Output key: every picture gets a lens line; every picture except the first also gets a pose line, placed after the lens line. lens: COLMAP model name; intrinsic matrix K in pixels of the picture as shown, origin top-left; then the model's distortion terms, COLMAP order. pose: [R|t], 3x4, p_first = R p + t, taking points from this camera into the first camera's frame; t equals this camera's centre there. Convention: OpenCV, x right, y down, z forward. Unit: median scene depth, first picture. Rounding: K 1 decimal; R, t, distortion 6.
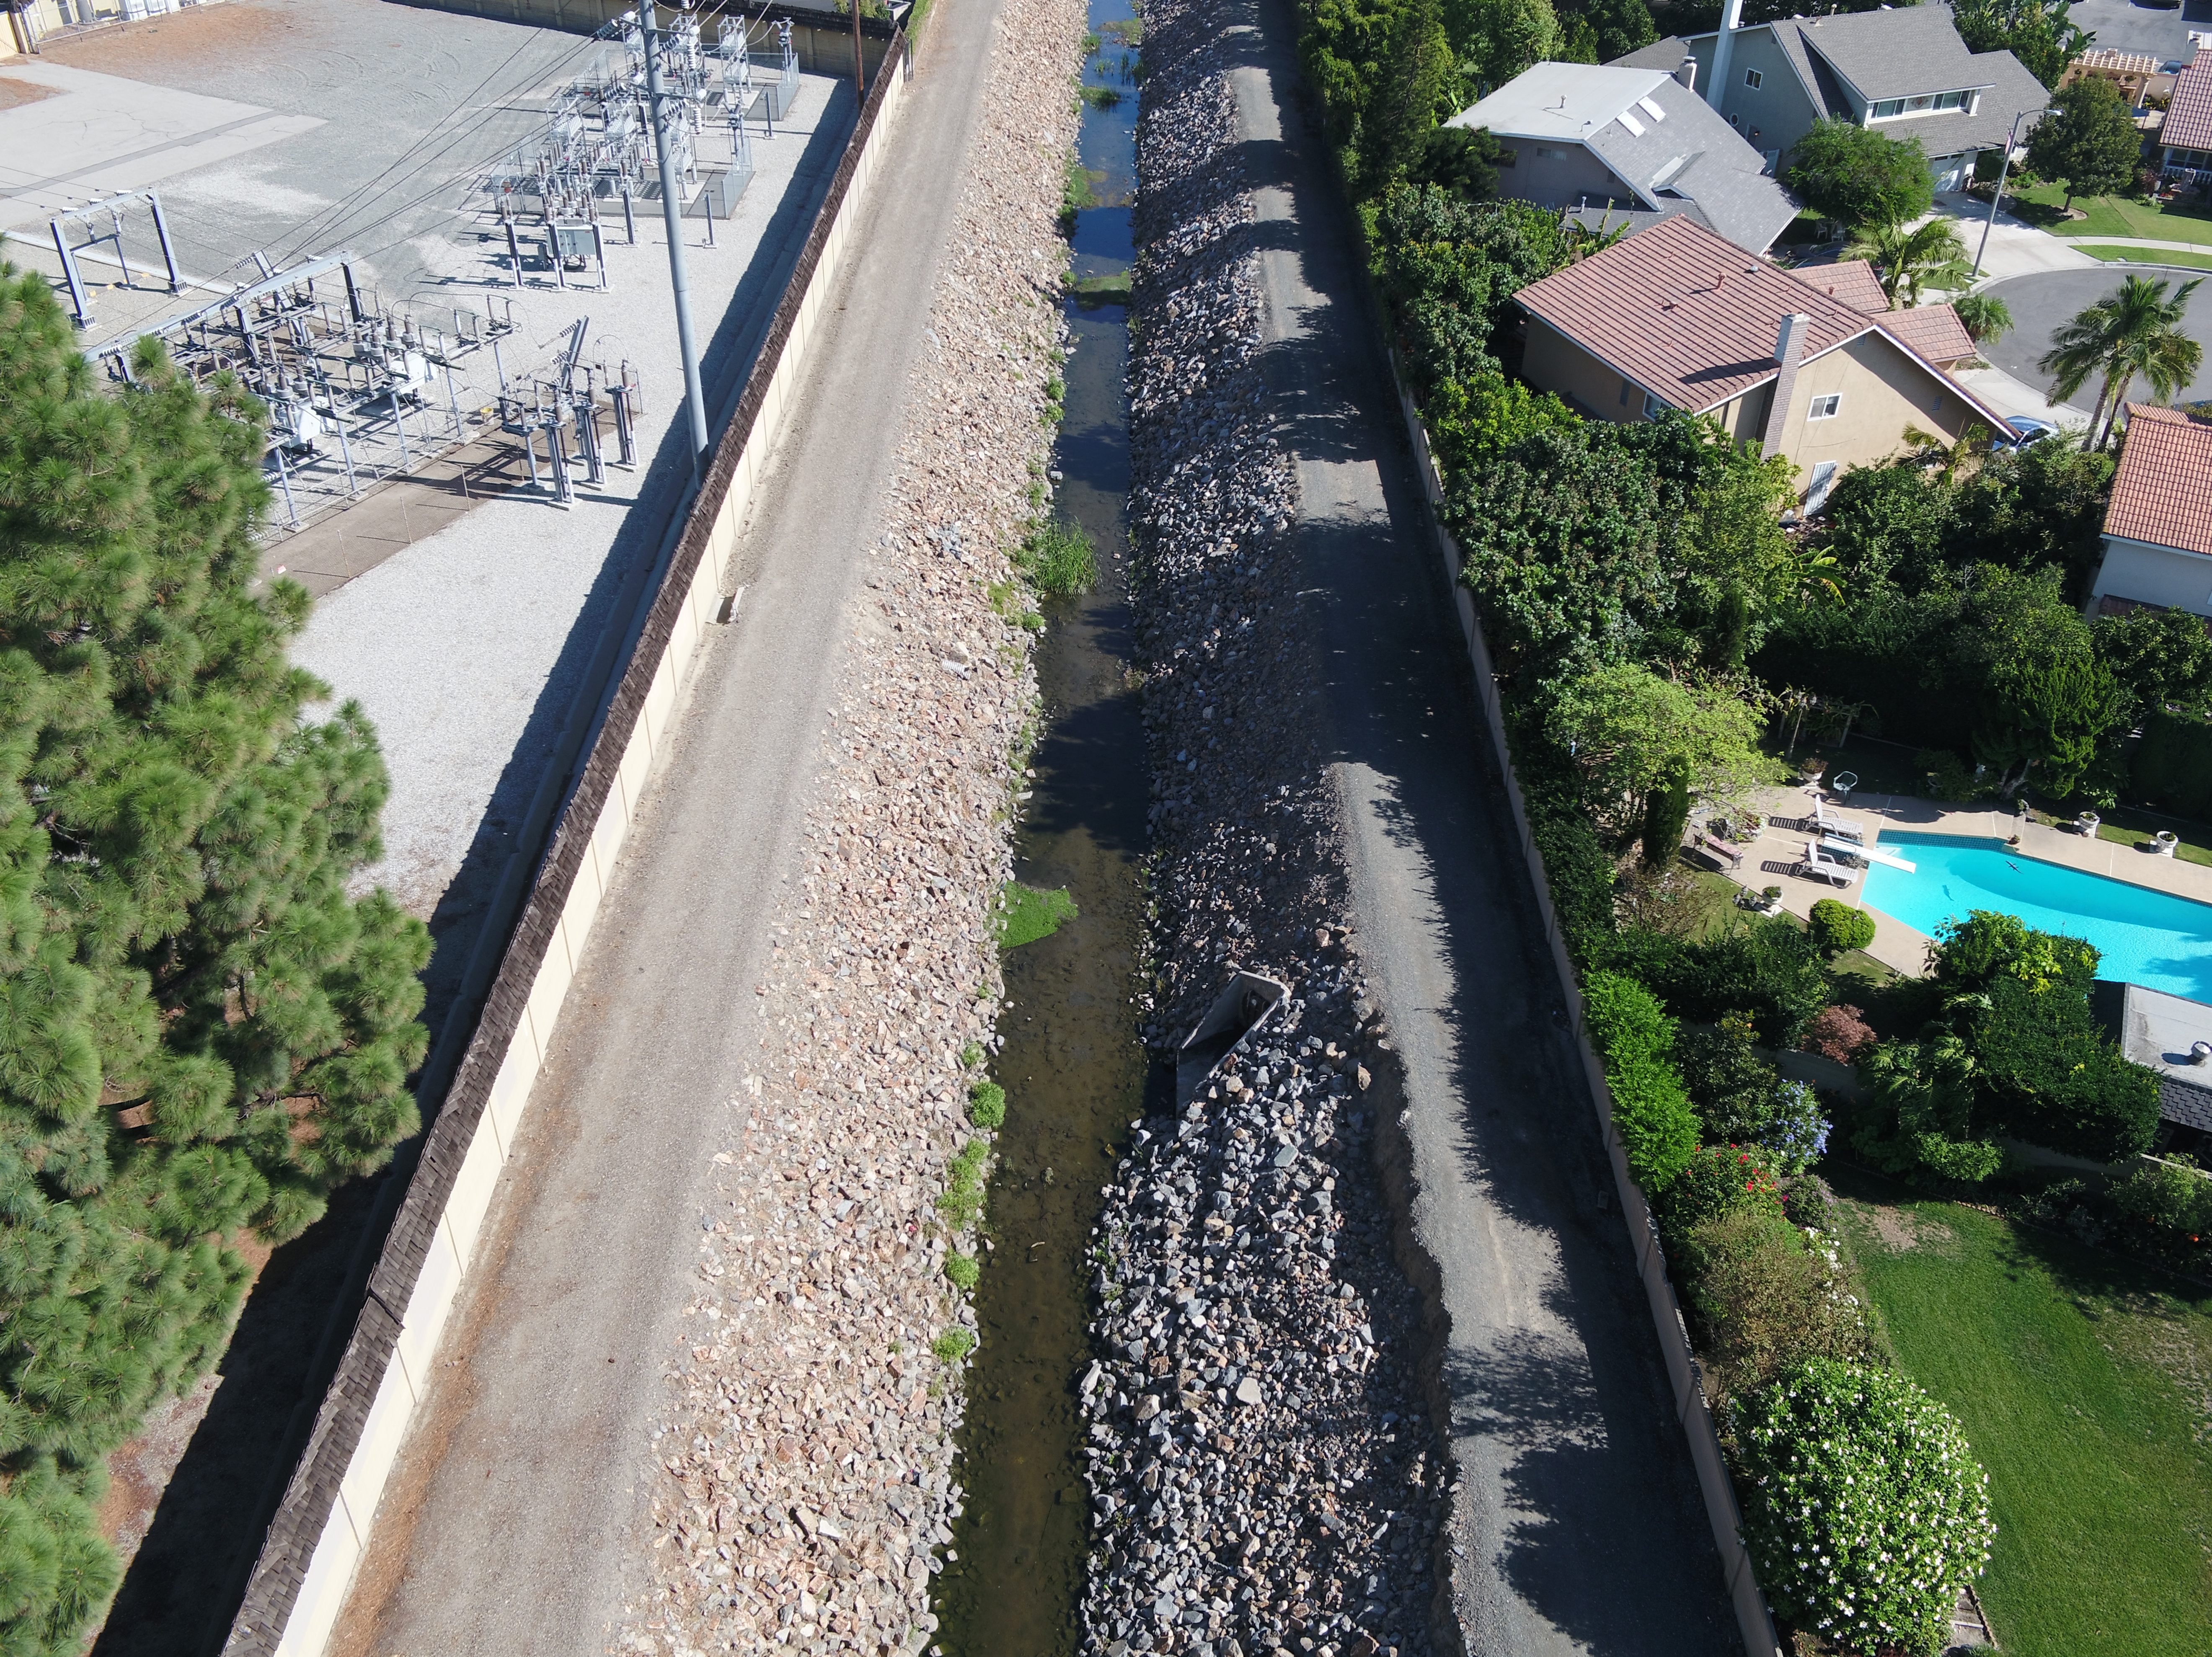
lens RADIAL K [[1931.9, 0, 1110.9], [0, 1931.9, 826.7], [0, 0, 1]] dist [0.002463, -0.014755]
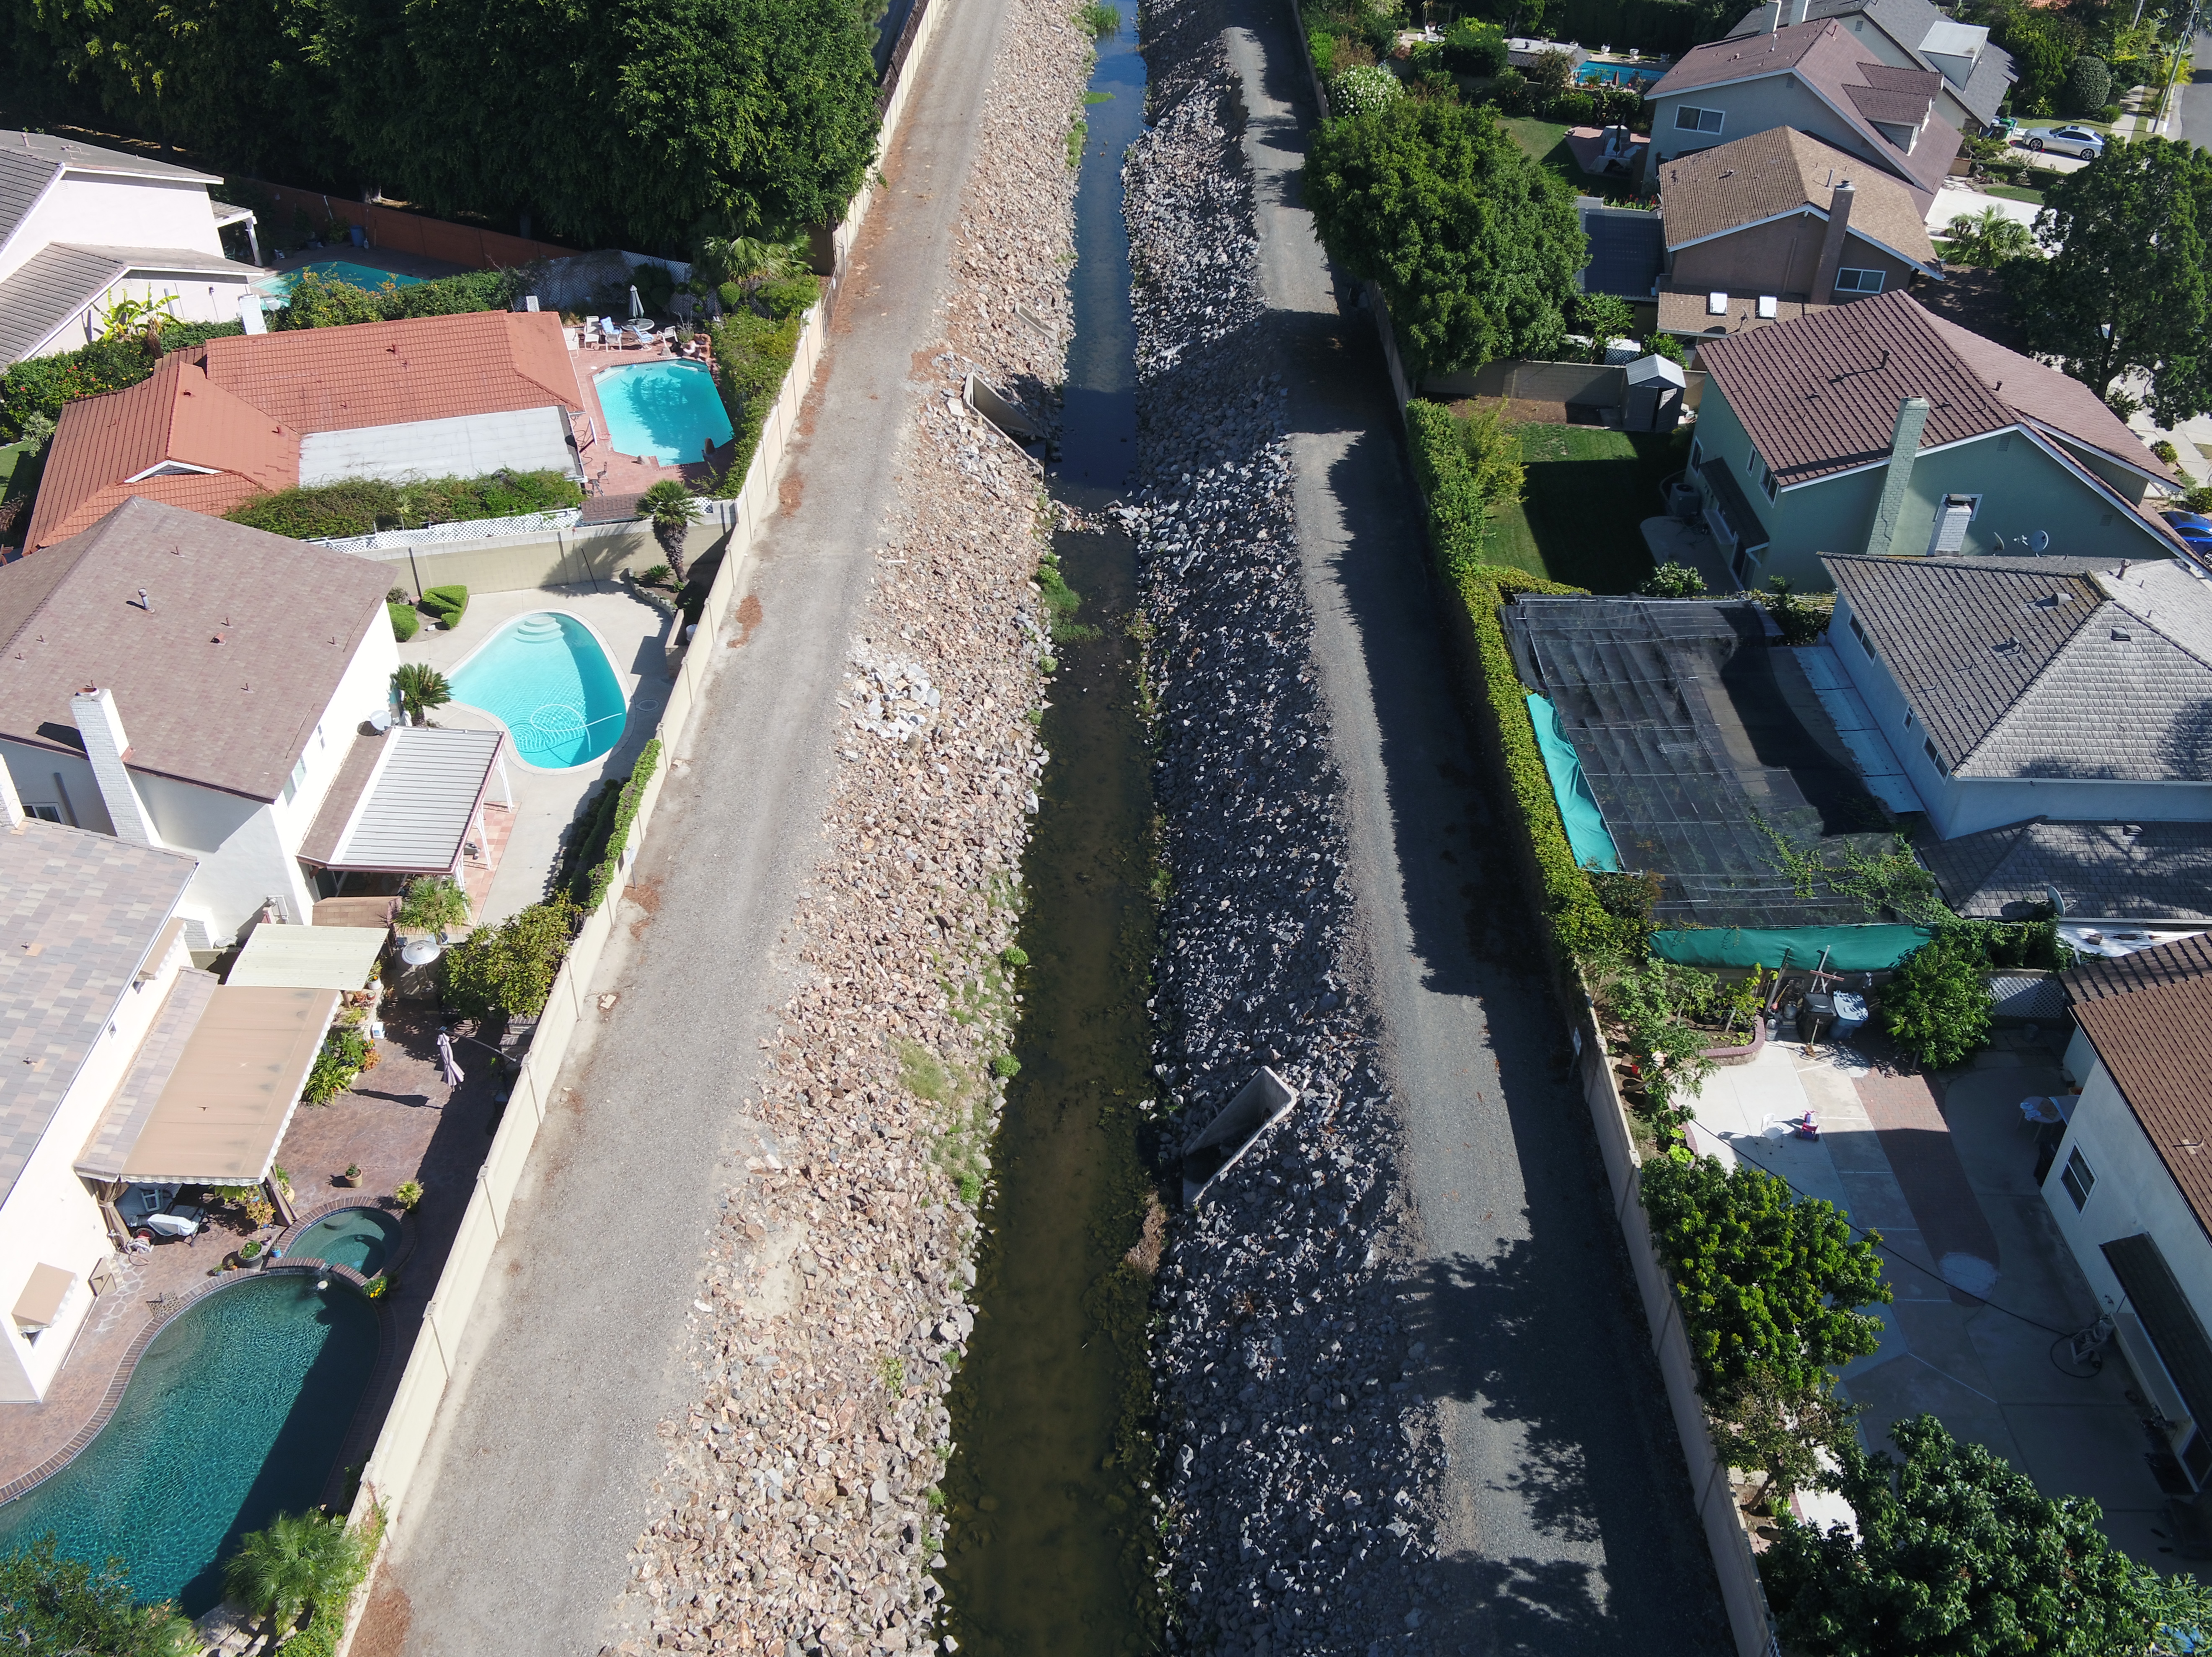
lens RADIAL K [[1931.9, 0, 1107.2], [0, 1931.9, 832.5], [0, 0, 1]] dist [0.002463, -0.014755]
pose [[0.999980, 0.002178, -0.005922, -0.012550], [-0.002176, 0.999998, 0.000420, 0.977827], [0.005923, -0.000407, 0.999982, -1.384289]]
